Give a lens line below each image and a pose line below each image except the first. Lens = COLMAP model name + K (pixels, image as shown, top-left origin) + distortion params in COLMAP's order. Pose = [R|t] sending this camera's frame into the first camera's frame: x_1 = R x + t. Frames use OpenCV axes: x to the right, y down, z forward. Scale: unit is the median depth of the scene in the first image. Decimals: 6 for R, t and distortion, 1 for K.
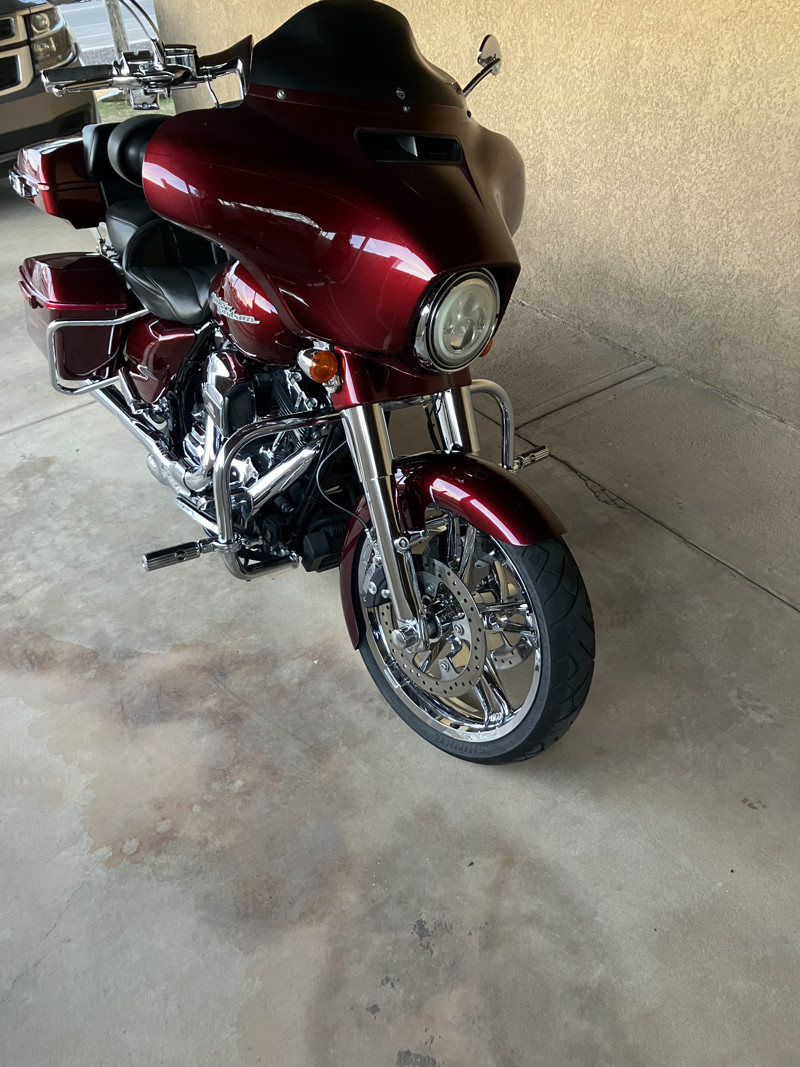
lens RADIAL K [[884.4, 0, 385.7], [0, 884.4, 517.1], [0, 0, 1]] dist [0.015106, -0.002563]
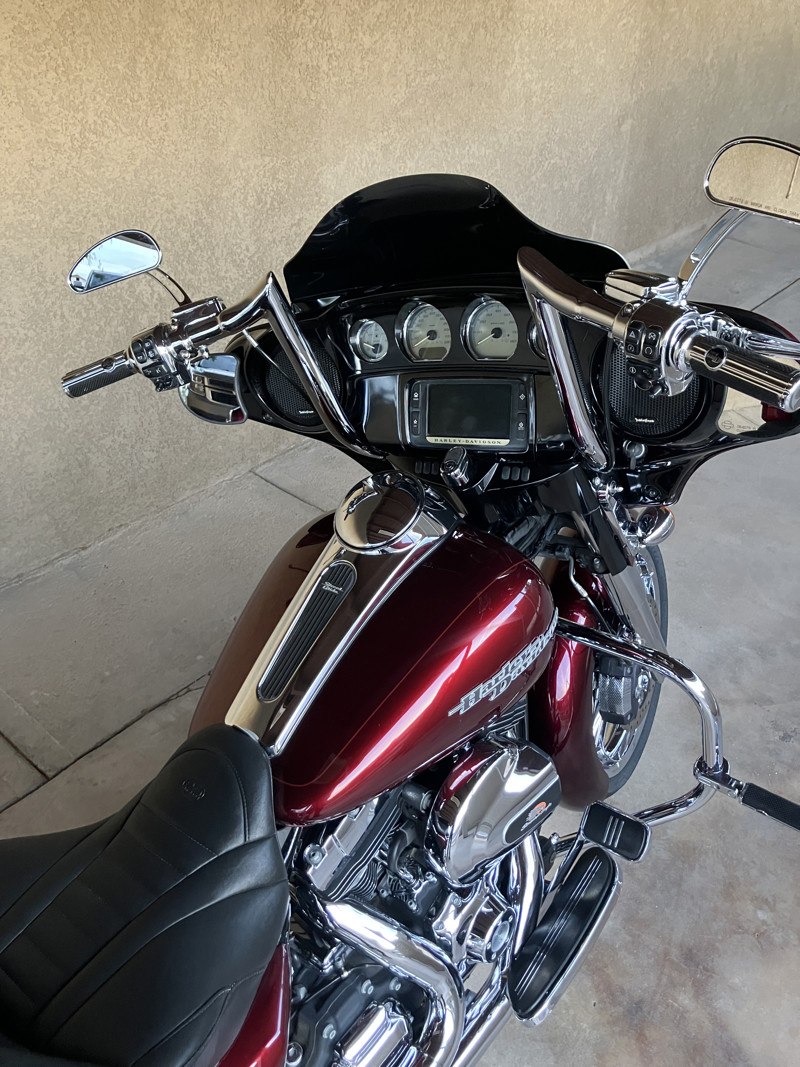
lens RADIAL K [[884.4, 0, 400.7], [0, 884.4, 536.8], [0, 0, 1]] dist [0.015106, -0.002563]
pose [[-0.300734, -0.491593, 0.817249, -0.428320], [0.555262, 0.606453, 0.569121, -0.475545], [-0.775399, 0.624942, 0.090582, 0.659853]]
